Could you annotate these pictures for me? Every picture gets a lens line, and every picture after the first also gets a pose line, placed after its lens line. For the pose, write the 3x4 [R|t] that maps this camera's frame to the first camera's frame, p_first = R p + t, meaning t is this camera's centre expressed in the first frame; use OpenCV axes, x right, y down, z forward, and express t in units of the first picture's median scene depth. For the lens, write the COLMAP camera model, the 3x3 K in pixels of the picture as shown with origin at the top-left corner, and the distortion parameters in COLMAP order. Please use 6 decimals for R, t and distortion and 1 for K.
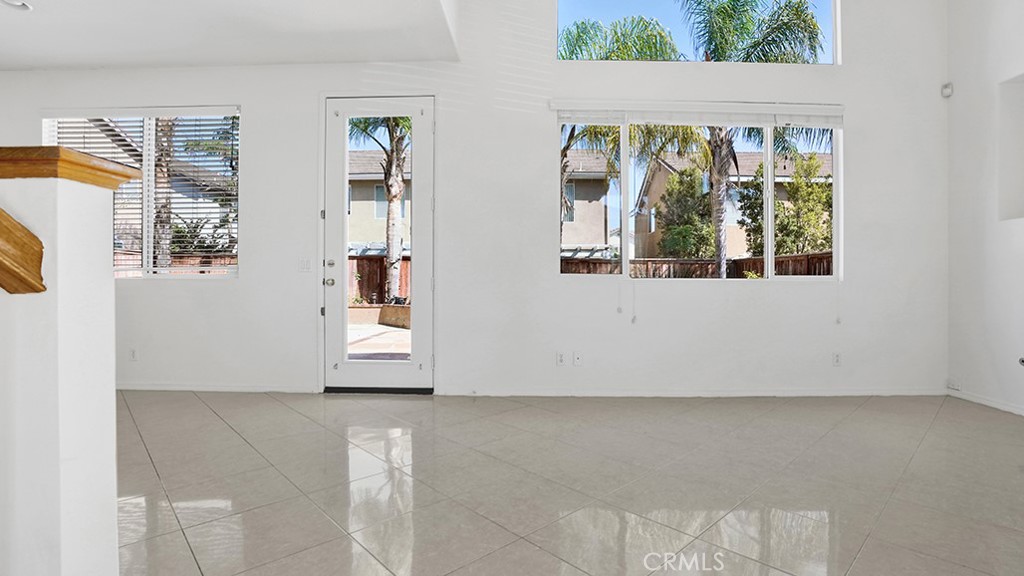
lens RADIAL K [[494.9, 0, 512.0], [0, 494.9, 288.0], [0, 0, 1]] dist [-0.056168, 0.000355]
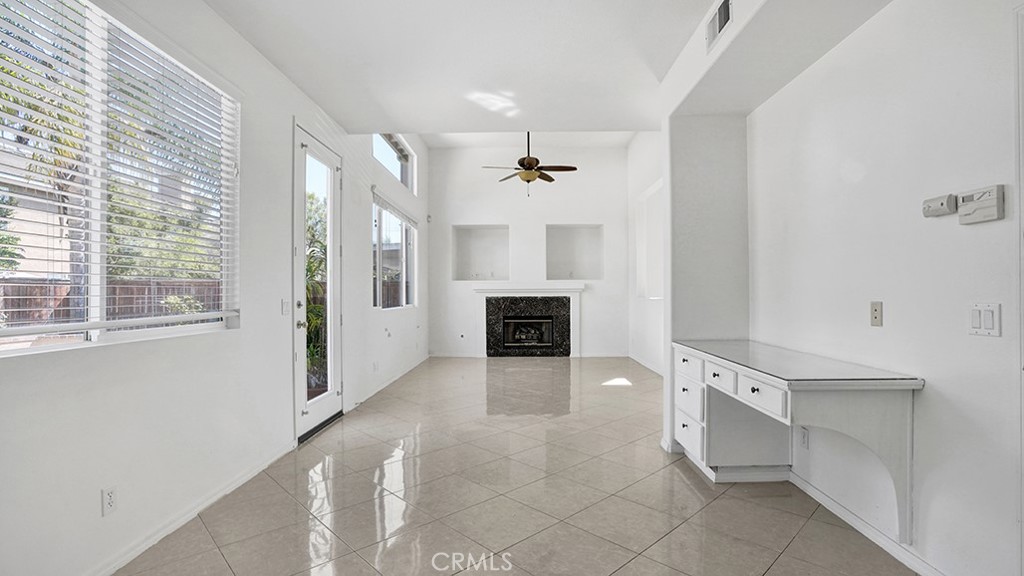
lens RADIAL K [[487.4, 0, 506.7], [0, 487.4, 287.3], [0, 0, 1]] dist [0.020694, 0.000112]
pose [[-0.041351, 0.008696, 0.999107, -1.364186], [0.020206, 0.999765, -0.007866, -0.071733], [-0.998940, 0.019863, -0.041517, 0.720280]]
